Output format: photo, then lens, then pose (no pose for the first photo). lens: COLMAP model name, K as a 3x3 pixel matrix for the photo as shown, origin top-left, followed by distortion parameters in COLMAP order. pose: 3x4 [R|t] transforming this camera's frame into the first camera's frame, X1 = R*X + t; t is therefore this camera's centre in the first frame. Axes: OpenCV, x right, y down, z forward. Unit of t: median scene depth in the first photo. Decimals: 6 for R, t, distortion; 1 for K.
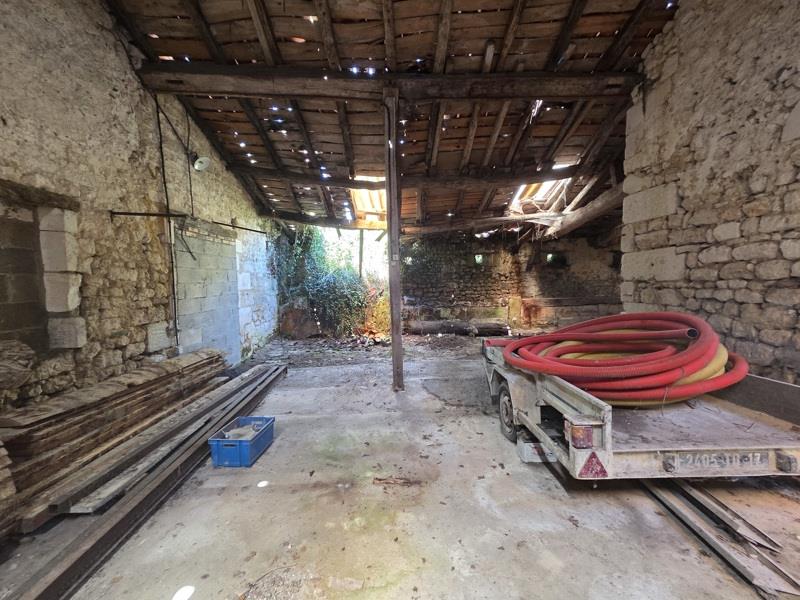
lens RADIAL K [[325.8, 0, 402.3], [0, 325.8, 301.7], [0, 0, 1]] dist [0.003896, 0.000167]
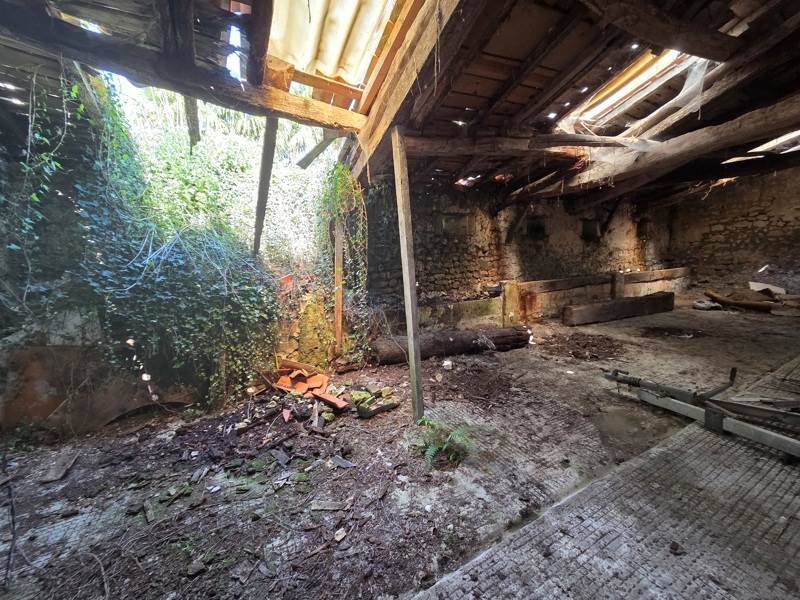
lens RADIAL K [[325.8, 0, 402.3], [0, 325.8, 301.7], [0, 0, 1]] dist [0.003896, 0.000167]
pose [[0.880192, -0.075693, 0.468544, -0.160990], [0.046745, 0.996227, 0.073125, -0.031745], [-0.472311, -0.042462, 0.880409, 0.515153]]
